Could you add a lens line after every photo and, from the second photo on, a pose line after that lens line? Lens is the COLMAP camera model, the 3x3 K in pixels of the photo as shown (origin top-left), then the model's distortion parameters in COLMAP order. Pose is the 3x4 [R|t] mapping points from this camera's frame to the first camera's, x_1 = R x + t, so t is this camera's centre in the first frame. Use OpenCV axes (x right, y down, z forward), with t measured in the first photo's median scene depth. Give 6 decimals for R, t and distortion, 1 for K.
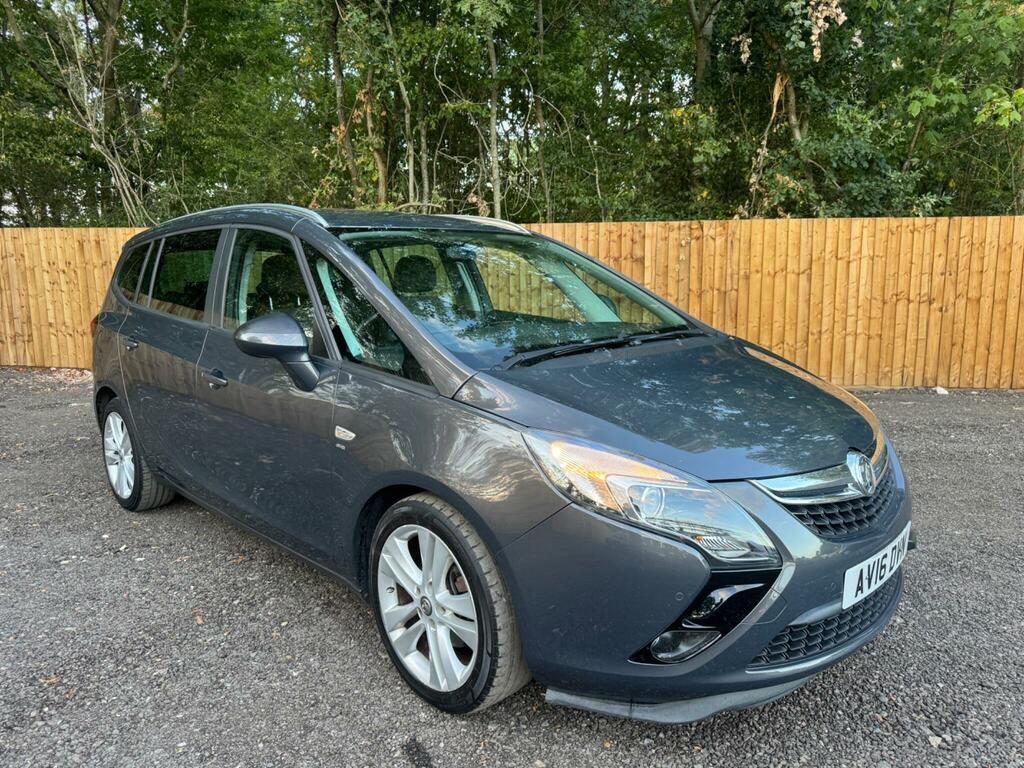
lens RADIAL K [[719.8, 0, 512.0], [0, 719.8, 384.0], [0, 0, 1]] dist [-0.005617, -0.001397]
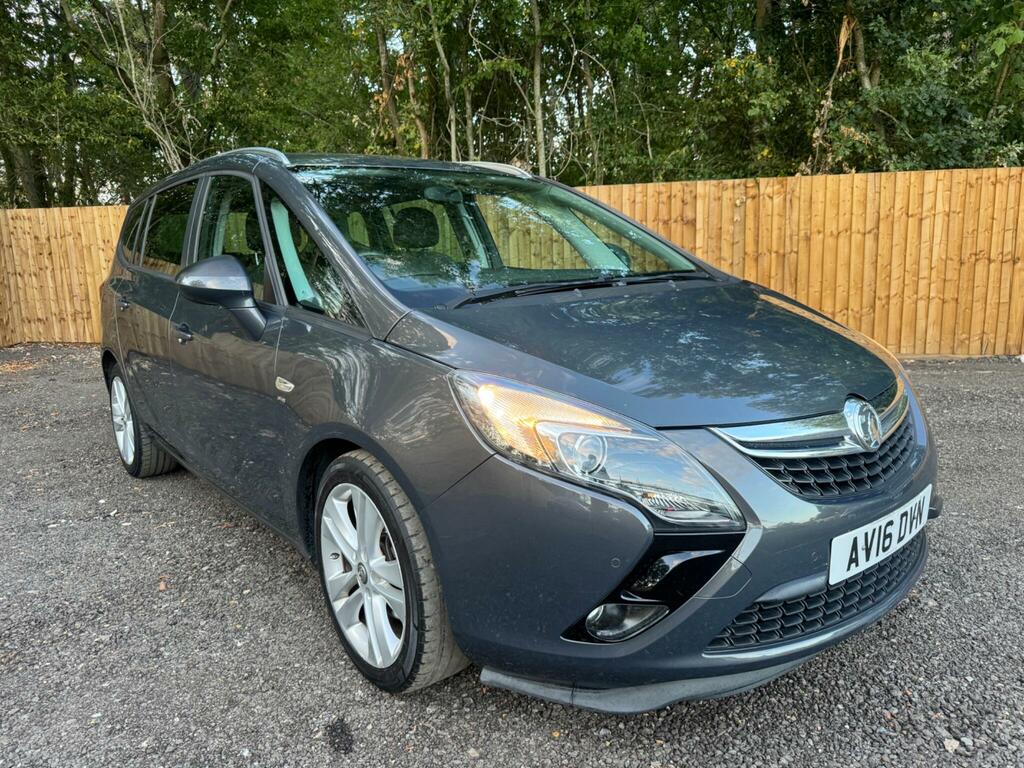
lens RADIAL K [[725.6, 0, 522.6], [0, 725.6, 383.8], [0, 0, 1]] dist [-0.017880, 0.011835]
pose [[0.996116, -0.003402, -0.087983, 0.048603], [0.005651, 0.999663, 0.025325, 0.015633], [0.087867, -0.025724, 0.995800, 0.038250]]
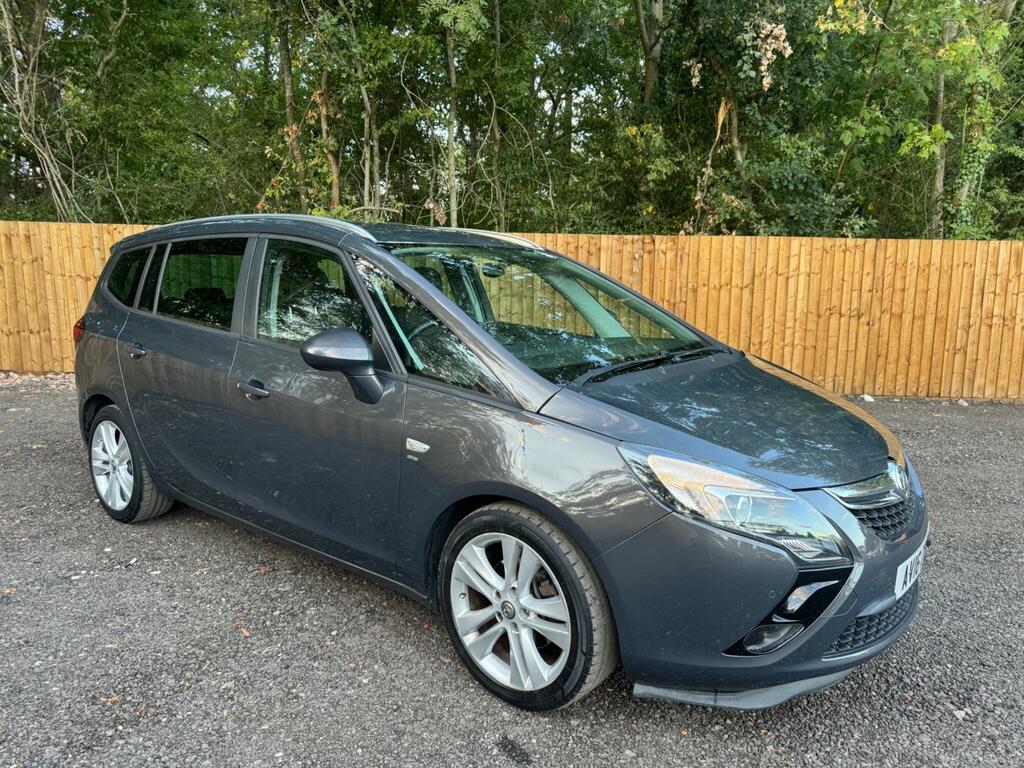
lens RADIAL K [[715.5, 0, 514.3], [0, 715.5, 385.6], [0, 0, 1]] dist [0.009835, -0.018686]
pose [[0.992691, 0.006002, 0.120536, -0.072864], [-0.005835, 0.999981, -0.001739, -0.005639], [-0.120544, 0.001023, 0.992707, -0.013025]]
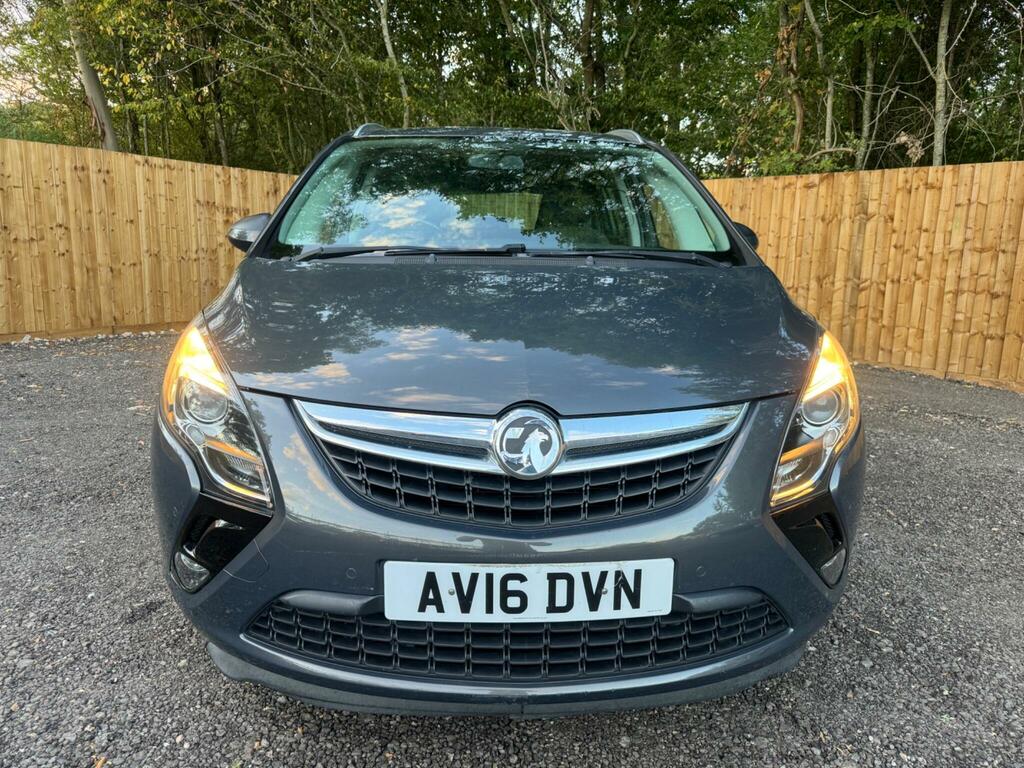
lens RADIAL K [[719.8, 0, 512.0], [0, 719.8, 384.0], [0, 0, 1]] dist [-0.005617, -0.001397]
pose [[0.736369, 0.145640, -0.660719, 0.258256], [-0.125080, 0.989028, 0.078606, 0.007849], [0.664918, 0.024760, 0.746506, 0.152890]]
